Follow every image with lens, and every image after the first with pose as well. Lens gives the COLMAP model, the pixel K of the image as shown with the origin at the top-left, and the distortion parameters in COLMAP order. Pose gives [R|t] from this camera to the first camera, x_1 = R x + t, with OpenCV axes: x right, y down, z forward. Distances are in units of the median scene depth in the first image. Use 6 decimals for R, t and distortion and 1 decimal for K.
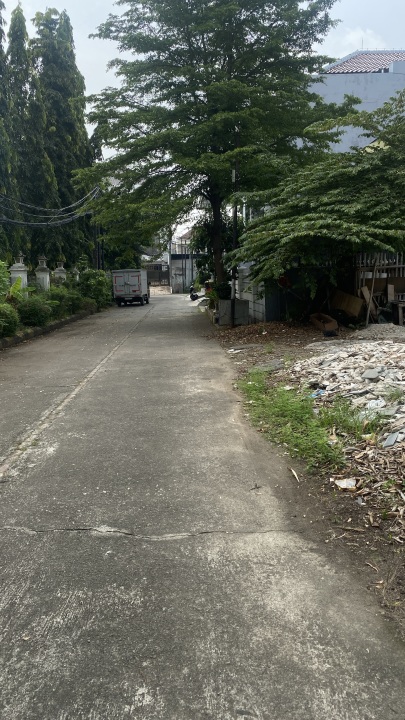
lens RADIAL K [[536.1, 0, 202.5], [0, 536.1, 360.0], [0, 0, 1]] dist [-0.004403, -0.006218]
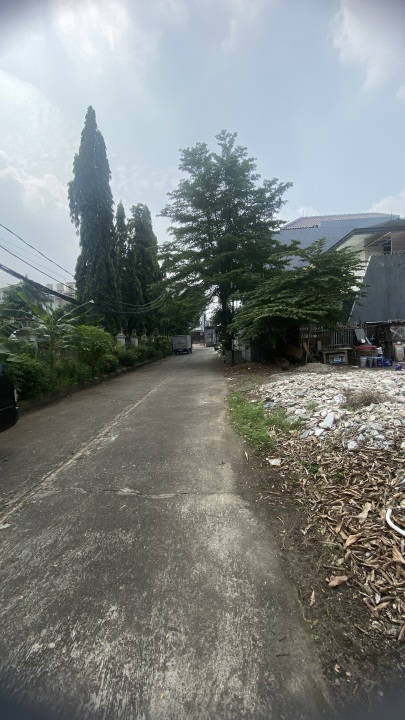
lens RADIAL K [[285.0, 0, 204.3], [0, 285.0, 363.3], [0, 0, 1]] dist [0.027786, -0.032009]
pose [[0.997450, -0.014084, -0.069971, 0.041378], [0.009471, 0.997786, -0.065823, -0.007765], [0.070743, 0.064993, 0.995375, 0.025737]]
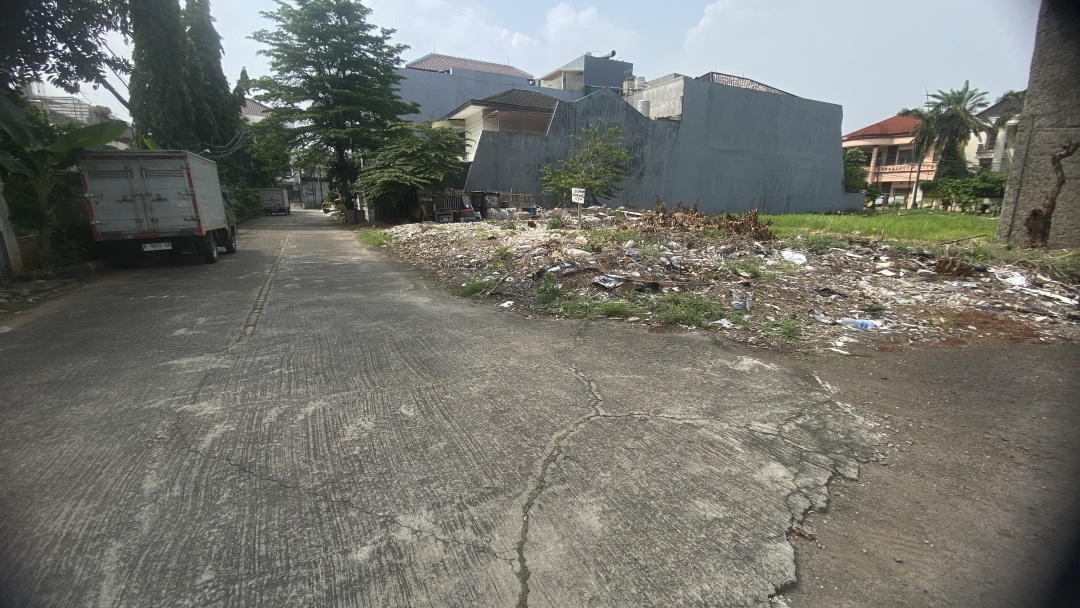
lens RADIAL K [[427.5, 0, 536.8], [0, 427.5, 307.3], [0, 0, 1]] dist [0.027786, -0.032009]
pose [[0.902538, -0.065848, 0.425546, -0.046262], [0.028045, 0.995129, 0.094504, 0.150532], [-0.429696, -0.073359, 0.899989, -0.939169]]
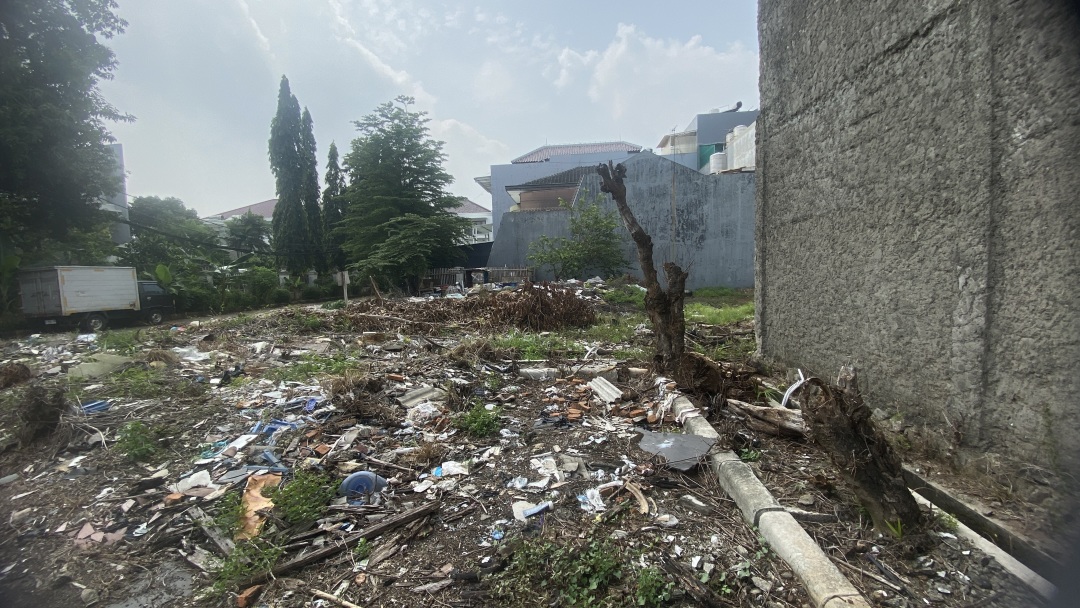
lens RADIAL K [[427.5, 0, 536.8], [0, 427.5, 307.3], [0, 0, 1]] dist [0.027786, -0.032009]
pose [[0.994314, 0.009286, -0.106078, 1.278605], [-0.015939, 0.997946, -0.062044, 0.106880], [0.105284, 0.063382, 0.992420, -1.067741]]
